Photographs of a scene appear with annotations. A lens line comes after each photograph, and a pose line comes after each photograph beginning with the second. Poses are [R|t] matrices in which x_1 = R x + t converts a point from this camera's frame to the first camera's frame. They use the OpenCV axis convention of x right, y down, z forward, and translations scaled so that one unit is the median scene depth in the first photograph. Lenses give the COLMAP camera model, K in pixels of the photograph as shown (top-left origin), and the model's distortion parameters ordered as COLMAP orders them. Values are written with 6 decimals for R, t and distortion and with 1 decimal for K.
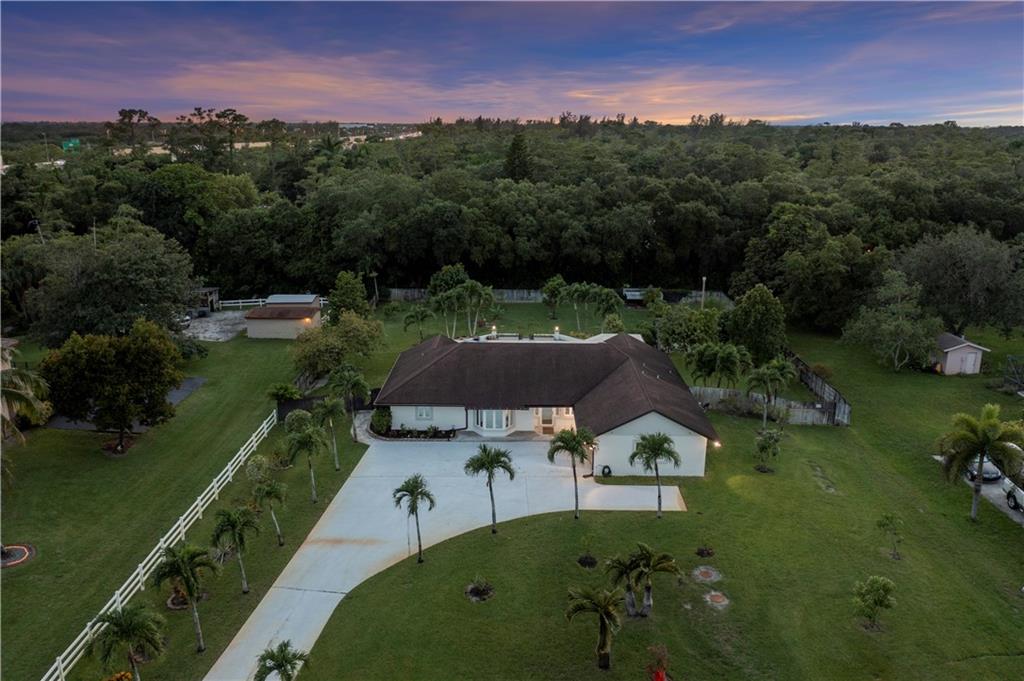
lens RADIAL K [[813.0, 0, 515.7], [0, 813.0, 336.5], [0, 0, 1]] dist [-0.023436, 0.003684]
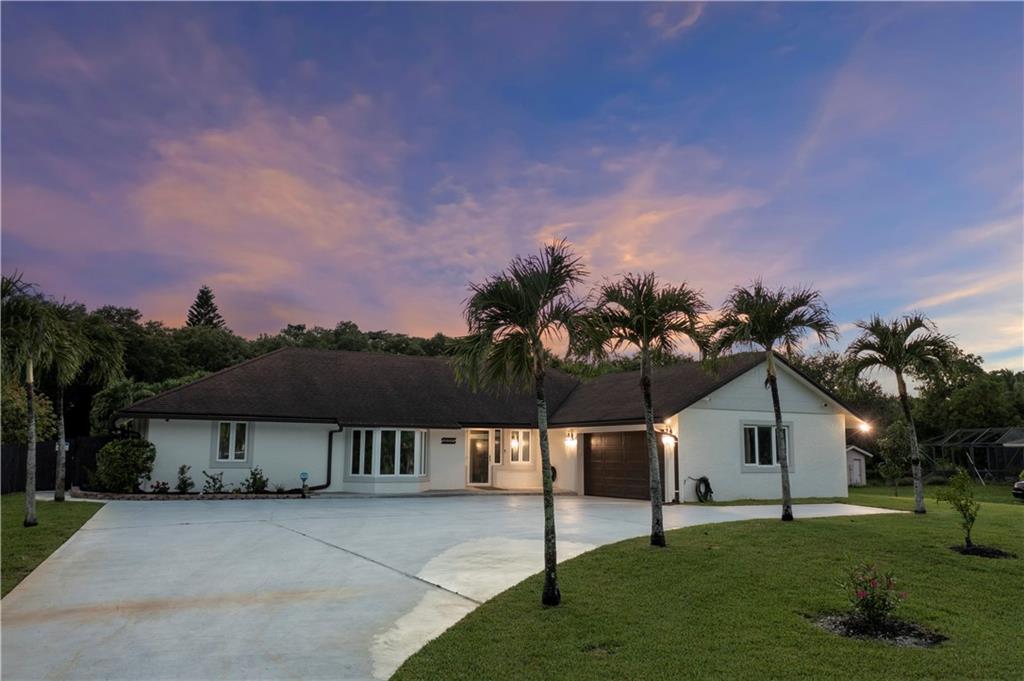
lens RADIAL K [[813.0, 0, 515.7], [0, 813.0, 336.5], [0, 0, 1]] dist [-0.023436, 0.003684]
pose [[0.883667, 0.068605, 0.463062, -0.141404], [0.118900, 0.923867, -0.363774, 0.164711], [-0.452765, 0.376513, 0.808234, 0.434151]]
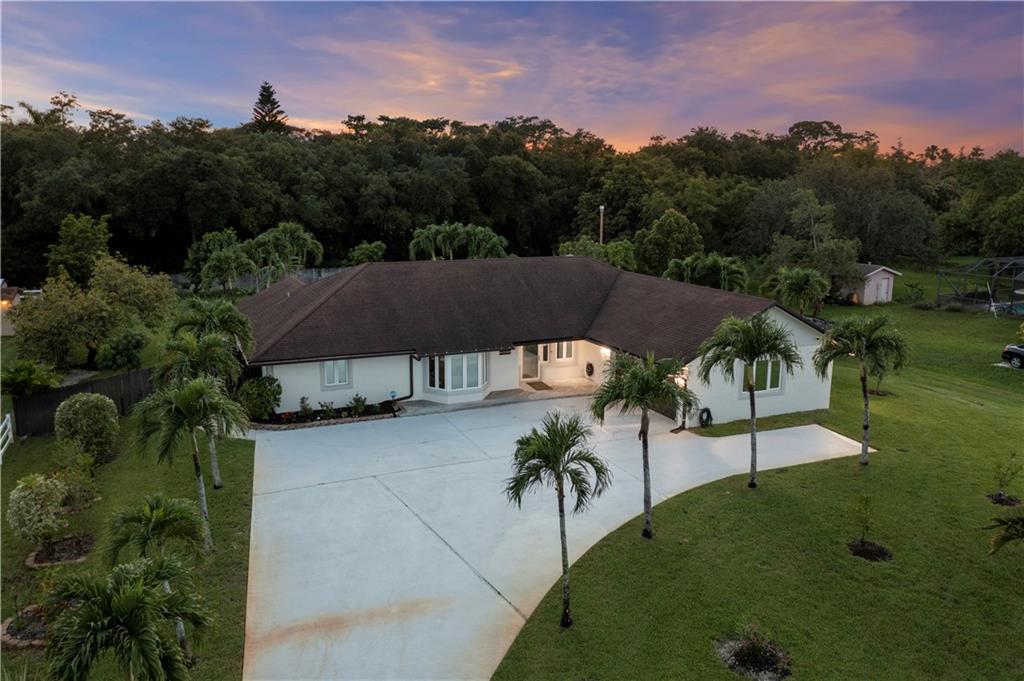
lens RADIAL K [[813.0, 0, 515.7], [0, 813.0, 336.5], [0, 0, 1]] dist [-0.023436, 0.003684]
pose [[0.914475, -0.079244, 0.396806, -0.168756], [0.105517, 0.993409, -0.044785, 0.080958], [-0.390642, 0.082825, 0.916809, 0.342898]]
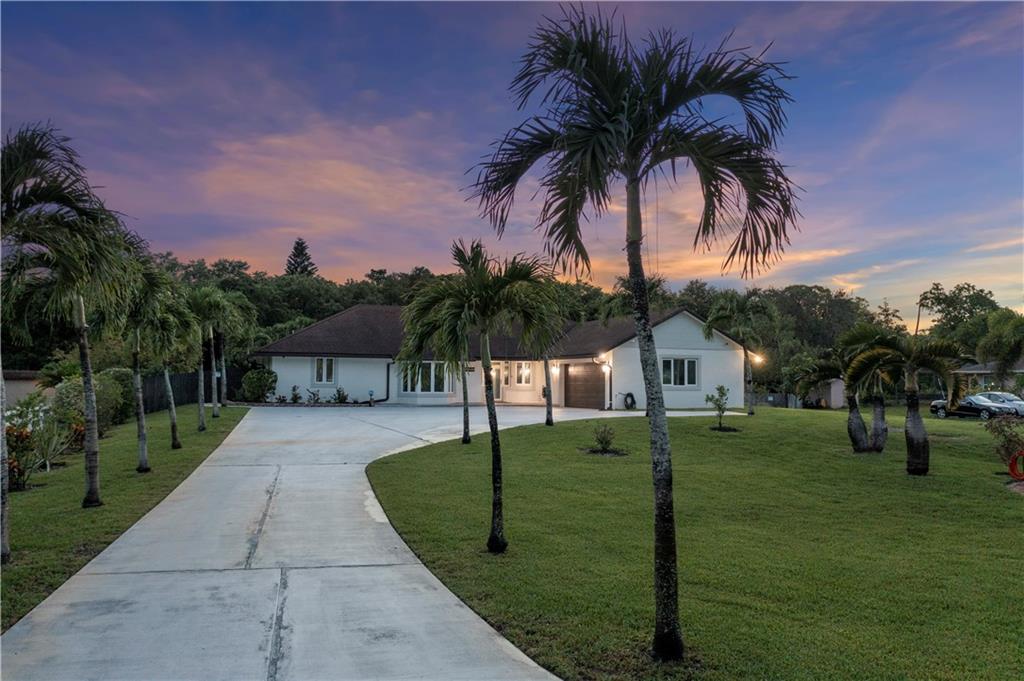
lens RADIAL K [[813.0, 0, 515.7], [0, 813.0, 336.5], [0, 0, 1]] dist [-0.023436, 0.003684]
pose [[0.929113, 0.020896, 0.369205, -0.164680], [0.095385, 0.951075, -0.293869, 0.211401], [-0.357282, 0.308254, 0.881663, 0.270370]]
